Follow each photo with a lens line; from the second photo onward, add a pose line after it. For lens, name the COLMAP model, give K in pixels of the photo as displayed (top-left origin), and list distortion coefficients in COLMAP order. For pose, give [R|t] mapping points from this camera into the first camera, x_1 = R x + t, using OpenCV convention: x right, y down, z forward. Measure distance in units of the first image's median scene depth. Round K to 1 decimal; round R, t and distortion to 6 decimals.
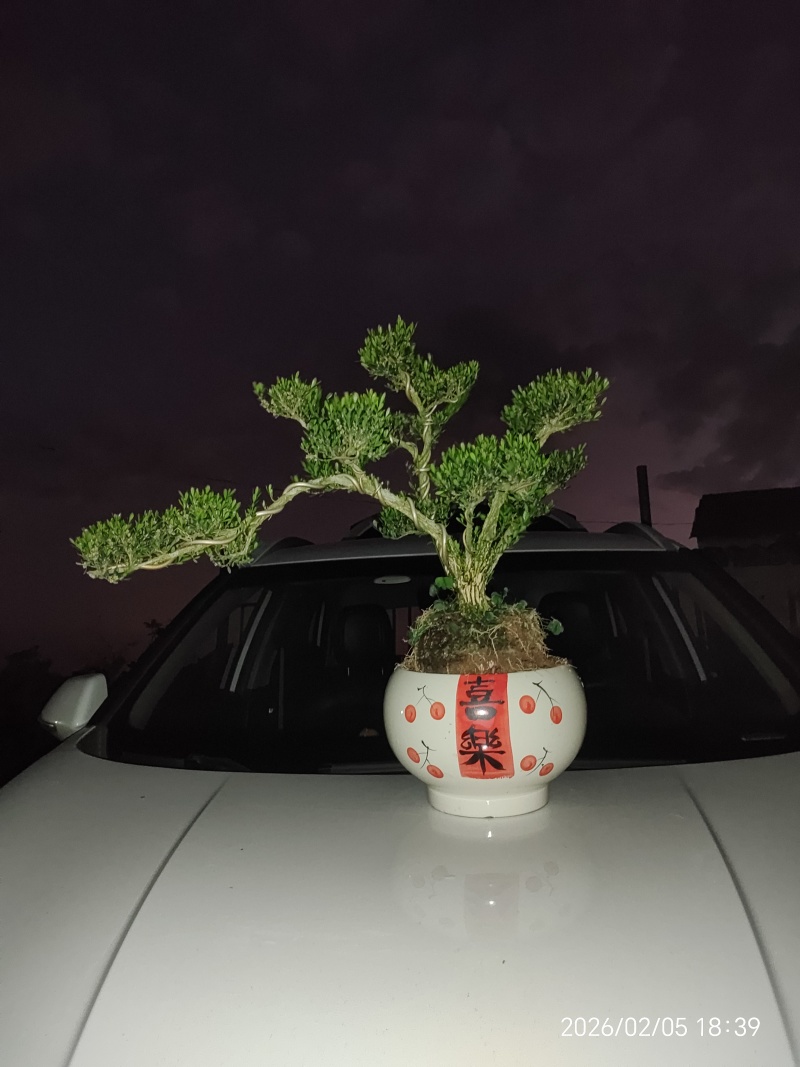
lens RADIAL K [[817.6, 0, 398.4], [0, 817.6, 534.1], [0, 0, 1]] dist [0.051179, -0.057411]
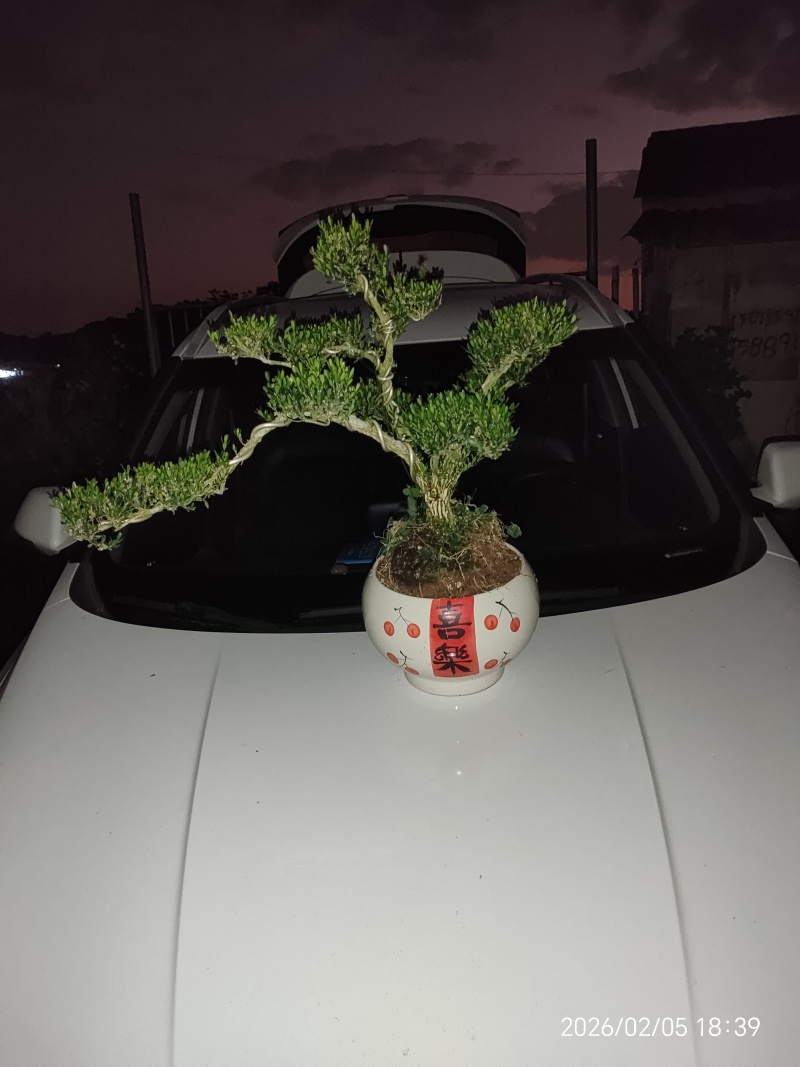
lens RADIAL K [[817.6, 0, 403.1], [0, 817.6, 532.7], [0, 0, 1]] dist [0.051179, -0.057411]
pose [[0.994939, -0.068523, 0.073491, -0.038509], [0.029785, 0.899647, 0.435601, -0.376562], [-0.095965, -0.431207, 0.897135, 0.029705]]
